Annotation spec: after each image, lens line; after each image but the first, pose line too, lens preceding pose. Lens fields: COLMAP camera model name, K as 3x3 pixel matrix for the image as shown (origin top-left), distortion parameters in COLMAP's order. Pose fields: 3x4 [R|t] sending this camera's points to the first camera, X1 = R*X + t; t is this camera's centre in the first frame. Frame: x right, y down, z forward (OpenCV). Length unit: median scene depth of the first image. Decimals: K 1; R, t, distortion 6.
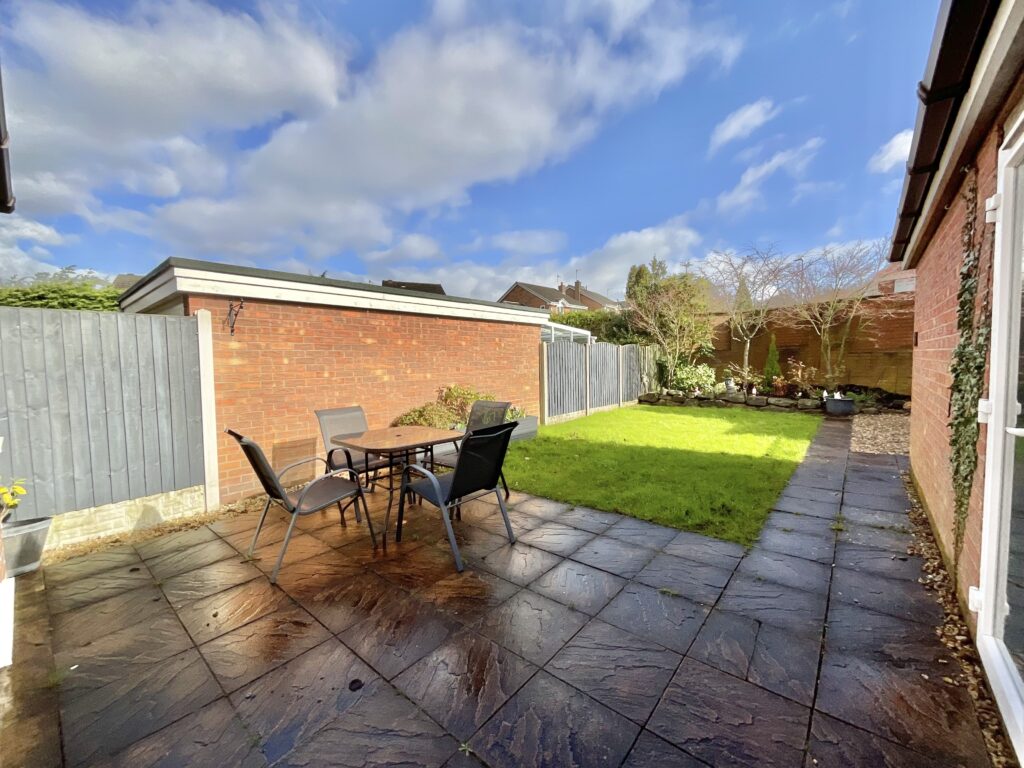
lens RADIAL K [[414.2, 0, 510.9], [0, 414.2, 383.7], [0, 0, 1]] dist [-0.007216, 0.000086]
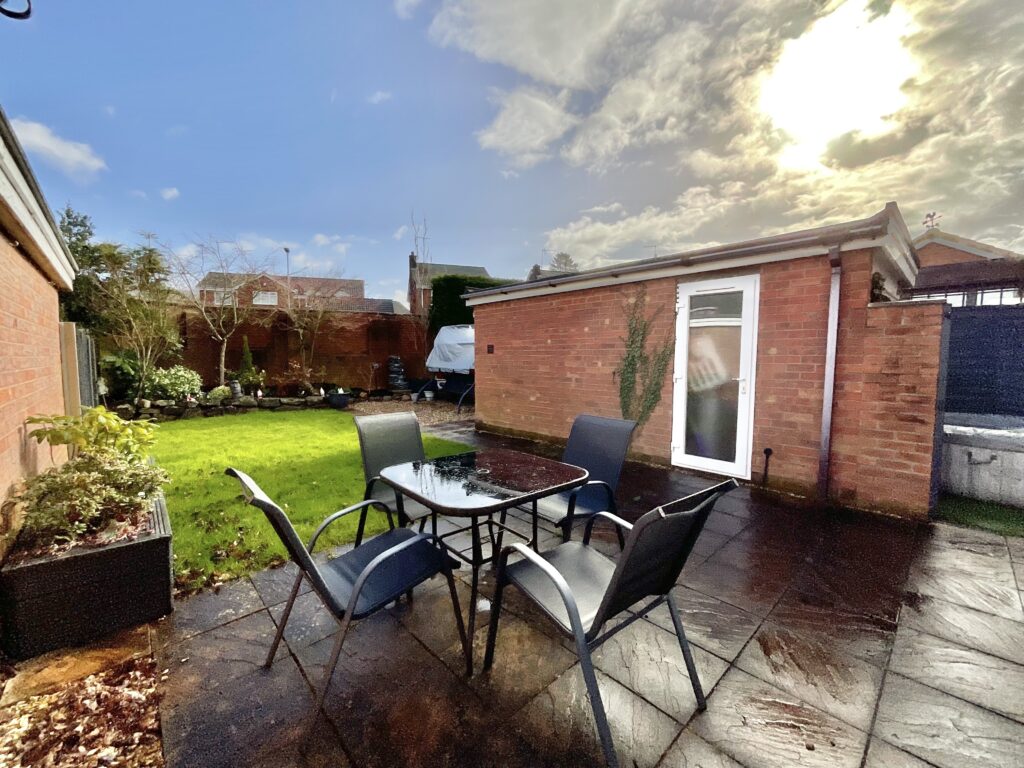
lens RADIAL K [[414.2, 0, 510.9], [0, 414.2, 383.7], [0, 0, 1]] dist [-0.007216, 0.000086]
pose [[0.106009, -0.046838, 0.993261, -0.322382], [0.057686, 0.997497, 0.040881, -0.010079], [-0.992691, 0.052964, 0.108445, 0.328191]]
